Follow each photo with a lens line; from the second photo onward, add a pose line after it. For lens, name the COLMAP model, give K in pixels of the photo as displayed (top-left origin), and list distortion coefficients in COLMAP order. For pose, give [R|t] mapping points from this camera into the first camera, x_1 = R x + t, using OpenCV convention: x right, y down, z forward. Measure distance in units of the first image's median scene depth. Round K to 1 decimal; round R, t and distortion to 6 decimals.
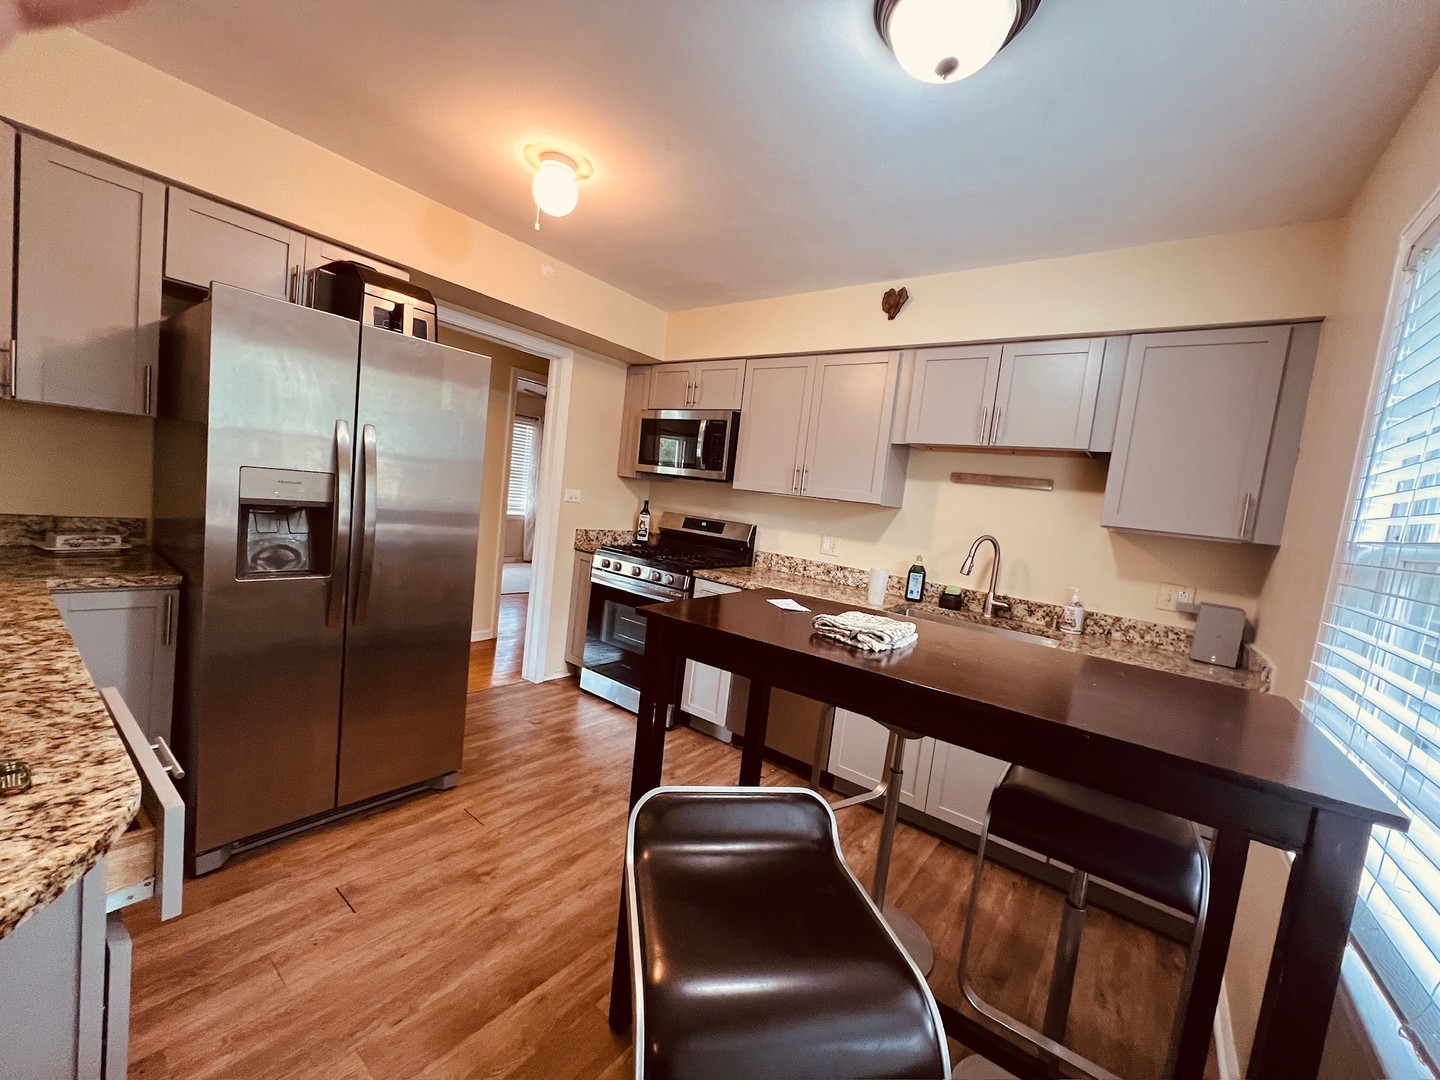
lens RADIAL K [[575.7, 0, 721.5], [0, 575.7, 542.4], [0, 0, 1]] dist [-0.001598, 0.000550]
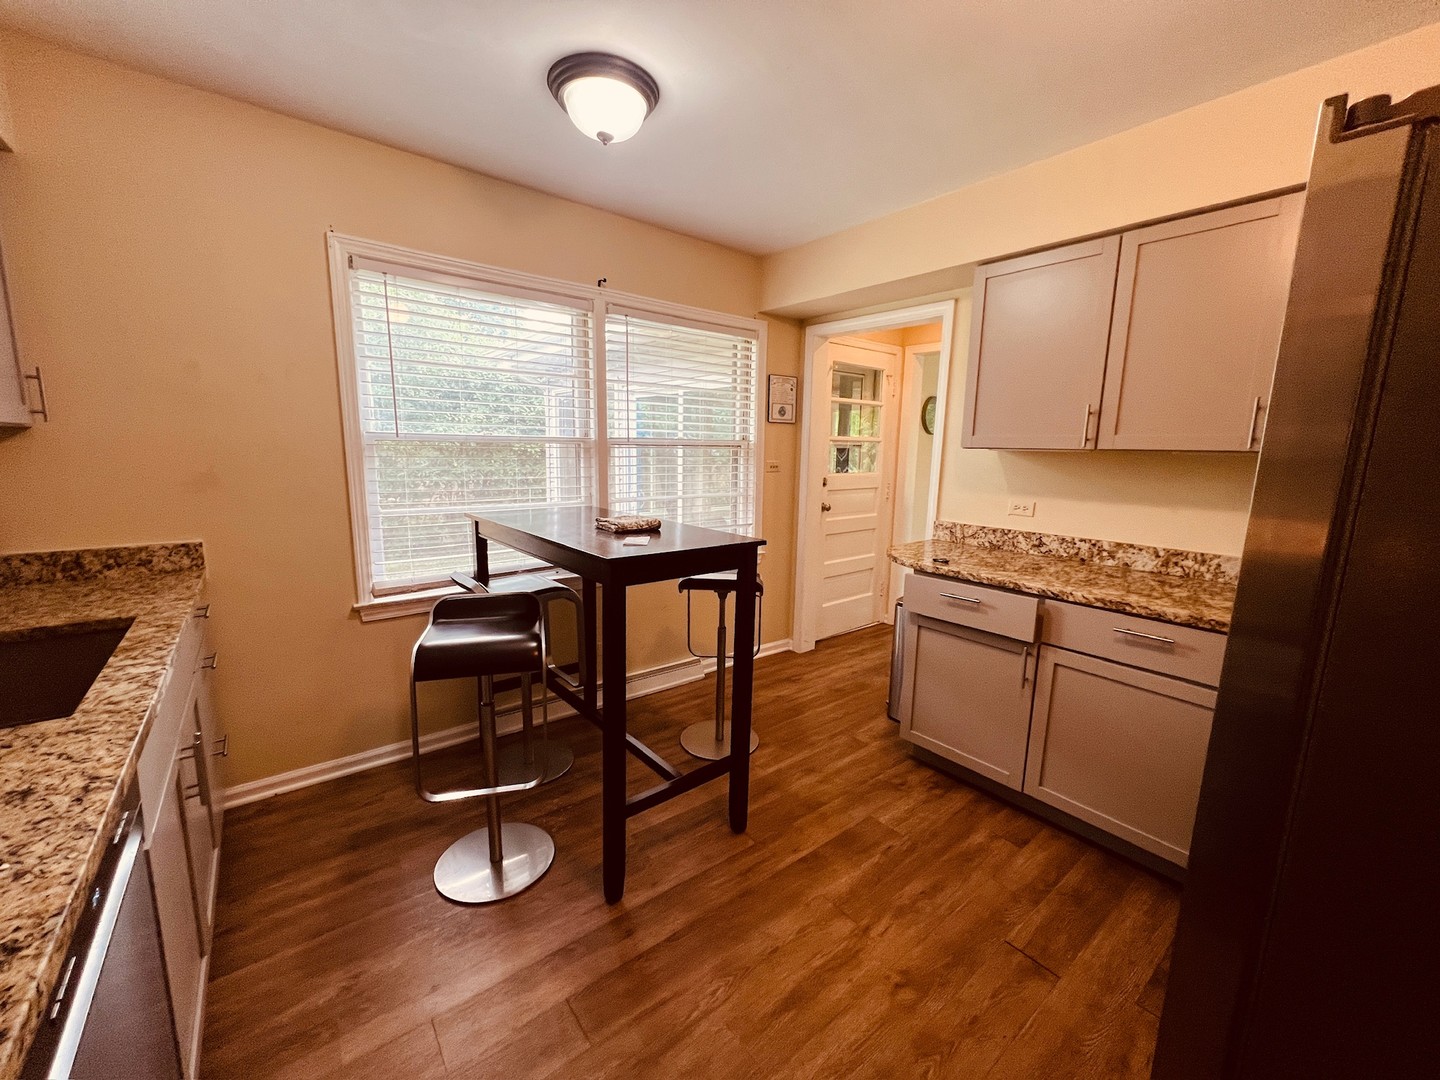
lens RADIAL K [[575.7, 0, 719.6], [0, 575.7, 543.6], [0, 0, 1]] dist [-0.001598, 0.000550]
pose [[-0.960057, -0.172518, 0.220290, -0.225550], [-0.109352, 0.956026, 0.272132, -0.163120], [-0.257550, 0.237173, -0.936705, 1.517014]]
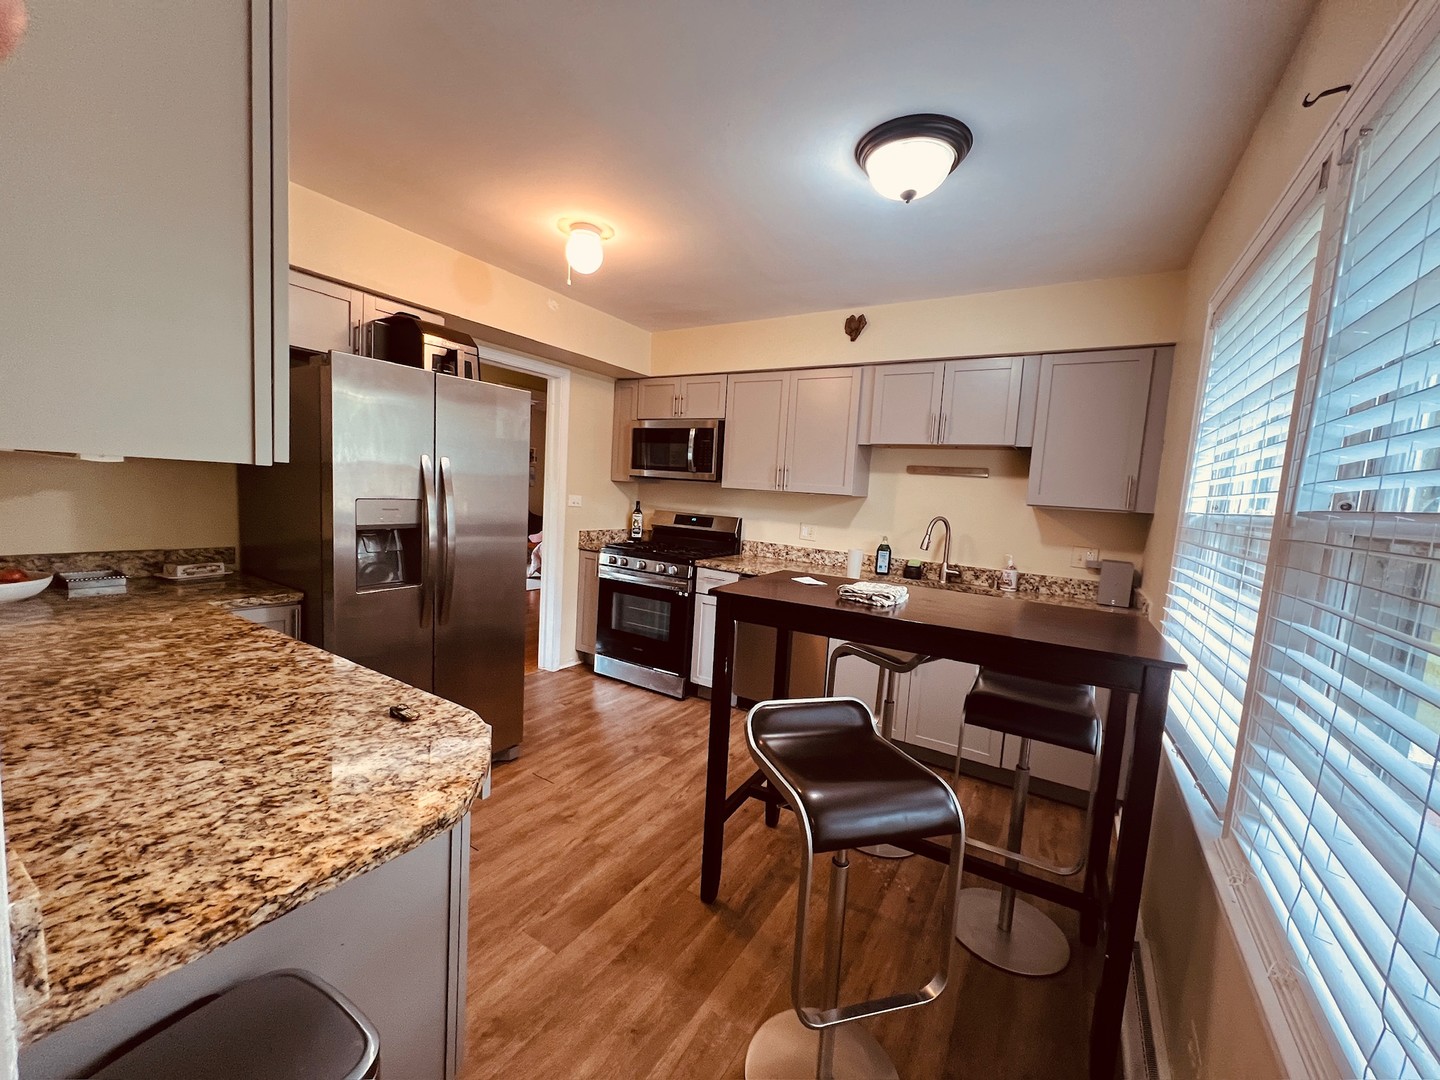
lens RADIAL K [[575.7, 0, 721.7], [0, 575.7, 541.9], [0, 0, 1]] dist [-0.001598, 0.000550]
pose [[0.993801, -0.062365, 0.092036, -0.150644], [0.060562, 0.997916, 0.022257, -0.018242], [-0.093232, -0.016545, 0.995507, -0.231341]]
